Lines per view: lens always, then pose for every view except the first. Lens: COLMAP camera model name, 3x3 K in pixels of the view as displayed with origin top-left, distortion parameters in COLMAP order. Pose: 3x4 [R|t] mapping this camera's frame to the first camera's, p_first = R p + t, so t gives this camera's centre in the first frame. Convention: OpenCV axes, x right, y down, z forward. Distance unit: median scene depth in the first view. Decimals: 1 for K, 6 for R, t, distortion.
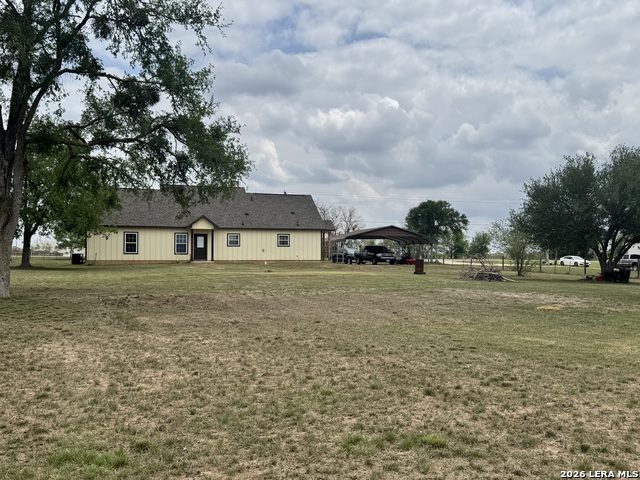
lens RADIAL K [[702.7, 0, 305.1], [0, 702.7, 239.6], [0, 0, 1]] dist [0.275321, -0.681733]
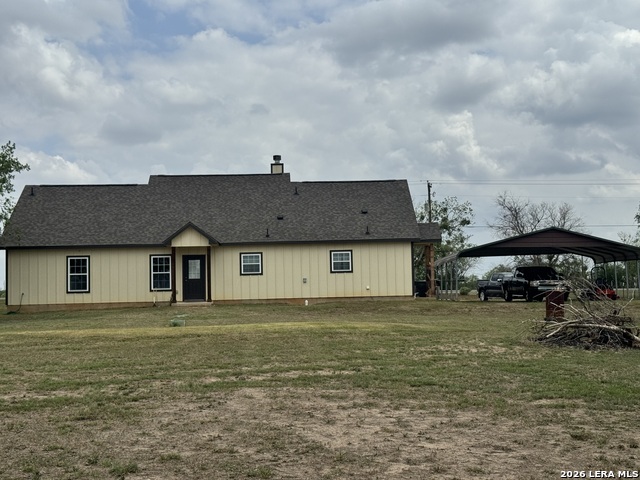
lens RADIAL K [[891.2, 0, 320.0], [0, 891.2, 240.0], [0, 0, 1]] dist [0.106188, 0.004026]
pose [[0.955138, -0.039485, -0.293516, 0.166026], [0.031890, 0.999022, -0.030618, 0.005264], [0.294438, 0.019884, 0.955464, 0.329733]]
